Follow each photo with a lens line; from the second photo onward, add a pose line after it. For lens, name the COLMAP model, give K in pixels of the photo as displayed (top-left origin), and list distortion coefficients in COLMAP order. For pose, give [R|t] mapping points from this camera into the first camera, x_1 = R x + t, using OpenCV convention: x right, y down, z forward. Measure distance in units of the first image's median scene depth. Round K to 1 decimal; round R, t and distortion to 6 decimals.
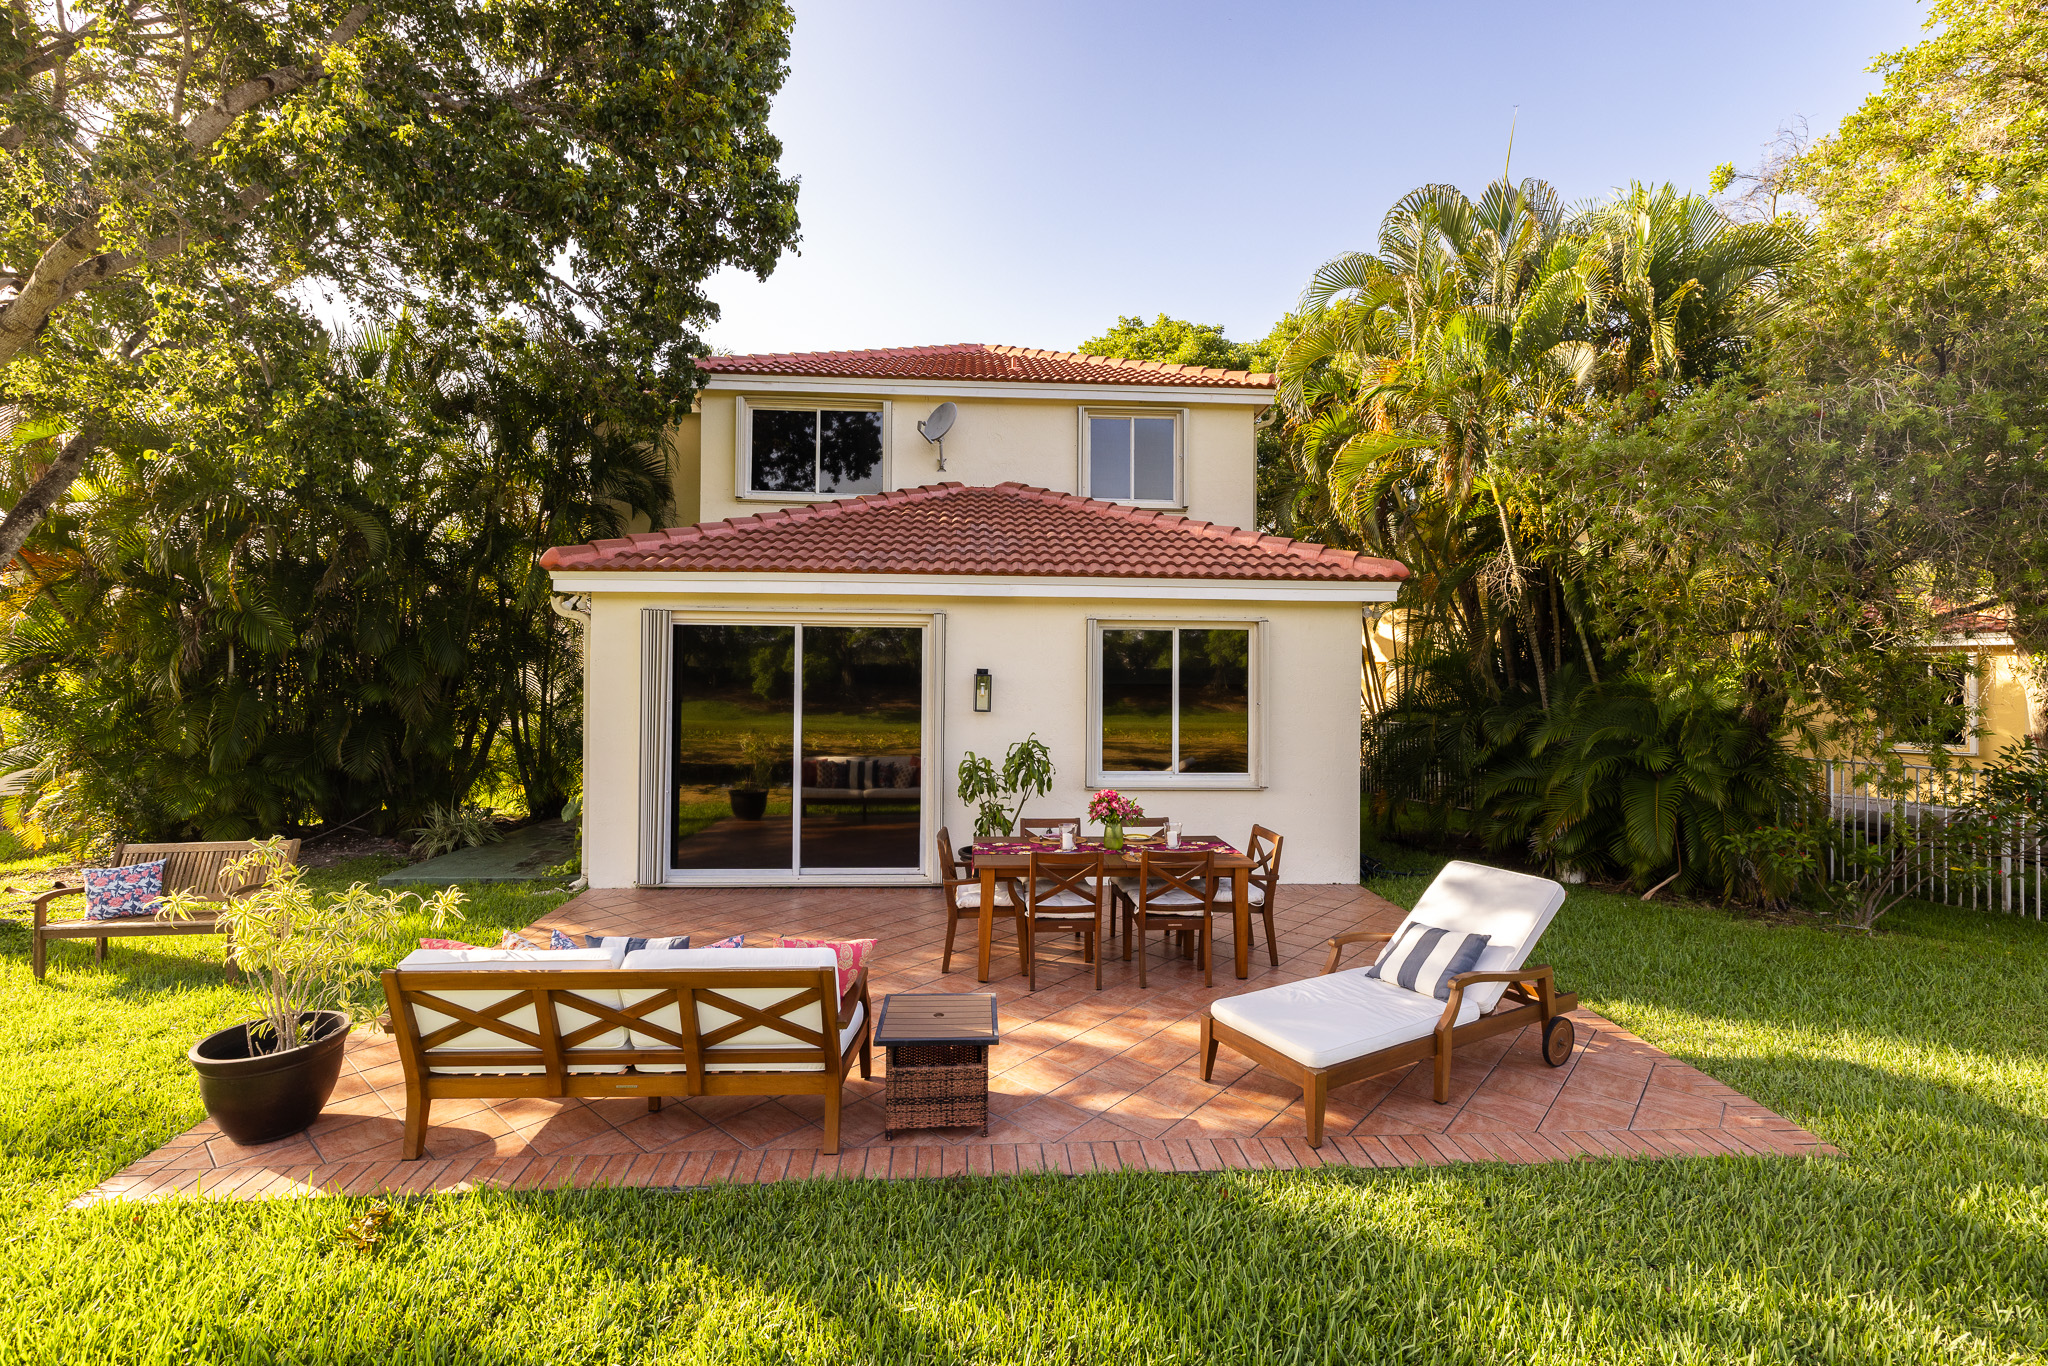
lens RADIAL K [[1752.0, 0, 1024.0], [0, 1752.0, 683.0], [0, 0, 1]] dist [-0.004732, 0.010348]
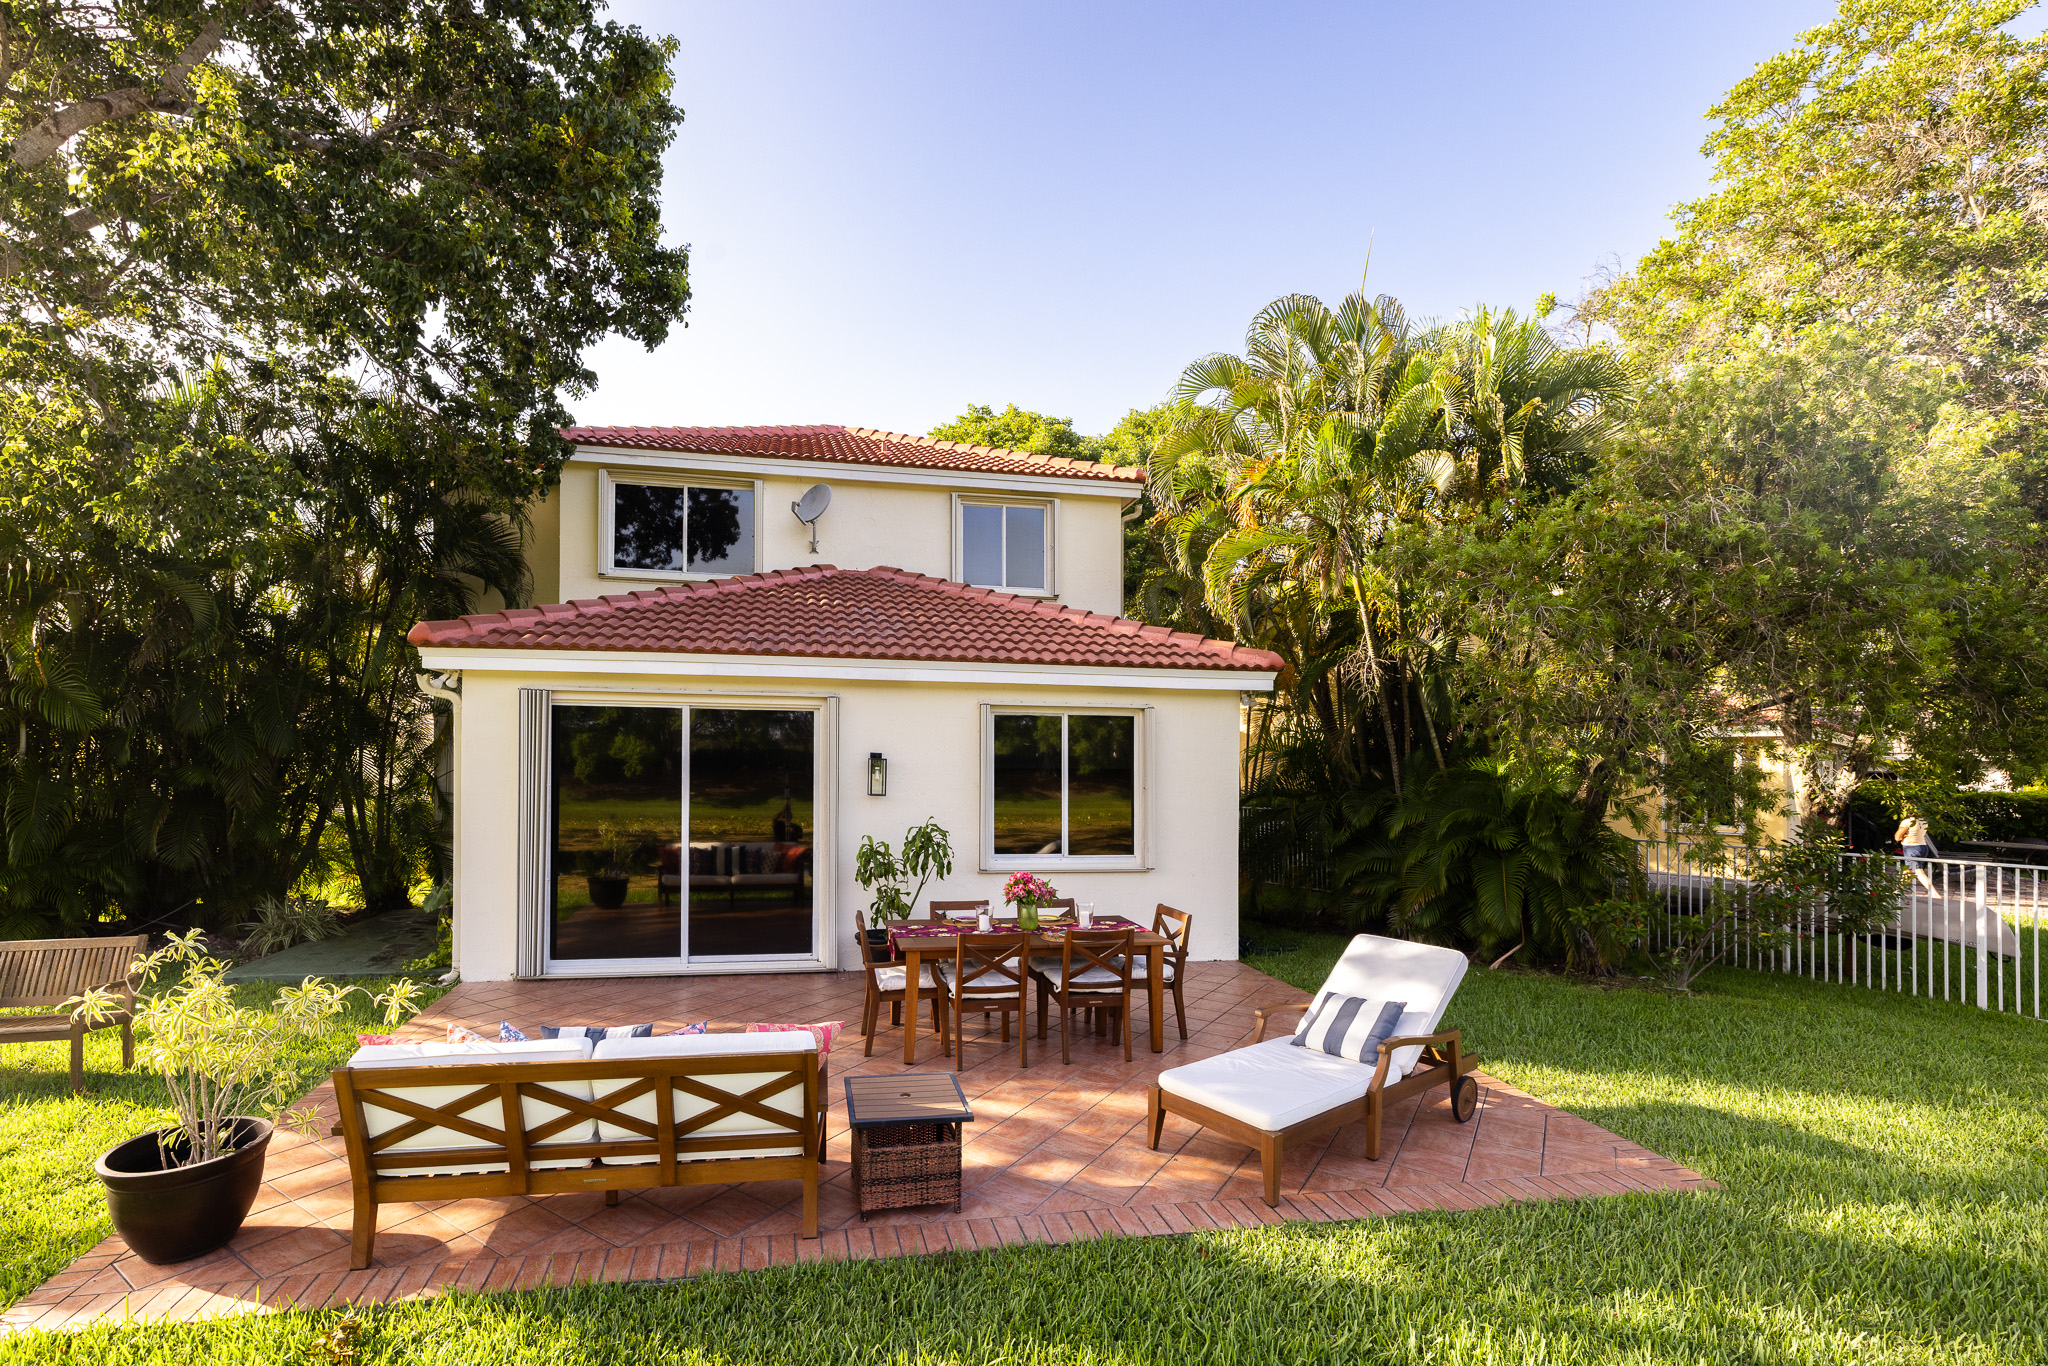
lens RADIAL K [[1787.0, 0, 1023.9], [0, 1787.0, 784.9], [0, 0, 1]] dist [-0.006414, -0.003444]
pose [[0.974879, 0.001254, 0.222732, -0.171098], [-0.002383, 0.999986, 0.004799, 0.005169], [-0.222723, -0.005209, 0.974868, -0.010979]]
